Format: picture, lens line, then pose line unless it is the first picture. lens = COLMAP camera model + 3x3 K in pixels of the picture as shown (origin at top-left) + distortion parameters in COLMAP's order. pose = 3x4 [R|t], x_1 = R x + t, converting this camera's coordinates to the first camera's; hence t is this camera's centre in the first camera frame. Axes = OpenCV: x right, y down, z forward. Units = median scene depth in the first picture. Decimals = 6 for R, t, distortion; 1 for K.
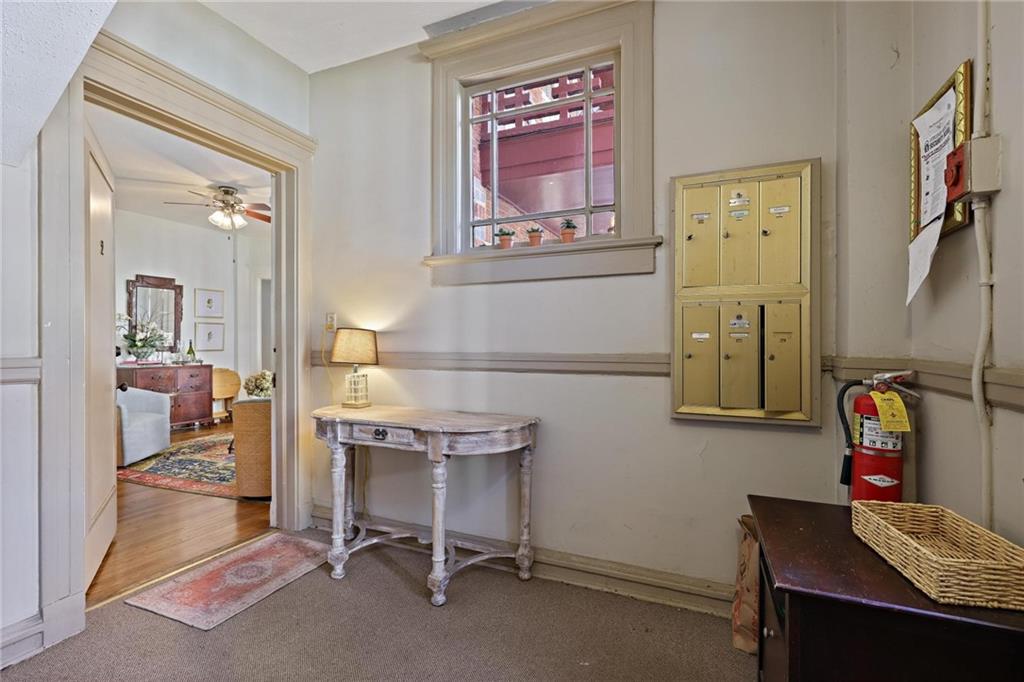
lens RADIAL K [[464.2, 0, 511.8], [0, 464.2, 338.6], [0, 0, 1]] dist [0.003407, 0.000274]
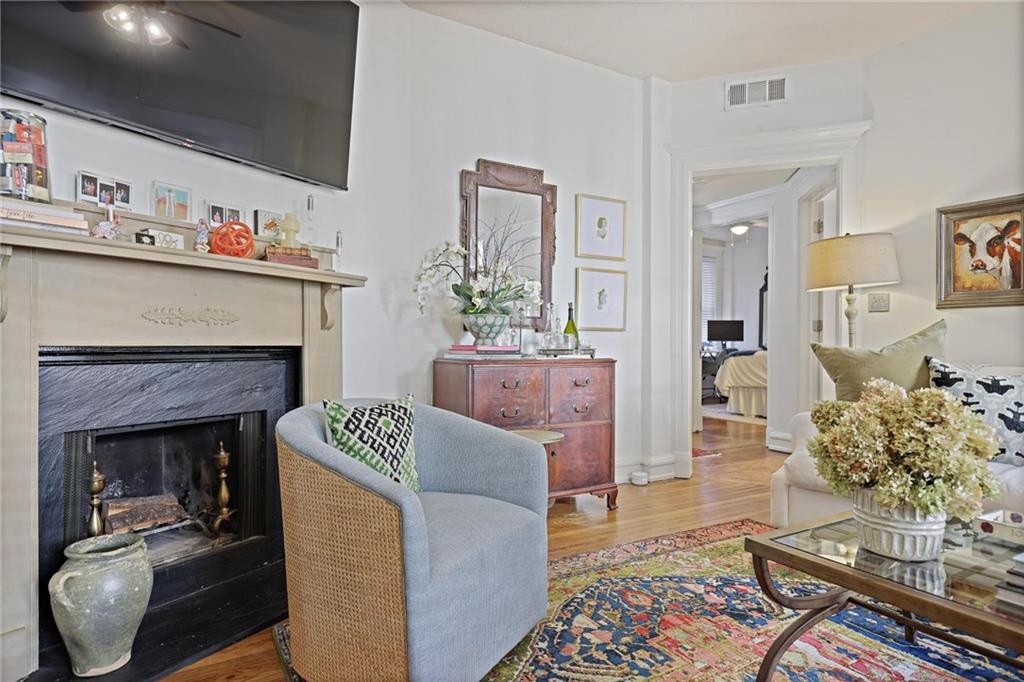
lens RADIAL K [[582.1, 0, 511.9], [0, 582.1, 341.6], [0, 0, 1]] dist [0.000145, 0.000029]
pose [[0.800328, 0.007376, -0.599517, -0.422114], [-0.004826, 0.999971, 0.005861, 0.039459], [0.599543, -0.001797, 0.800341, 0.545925]]
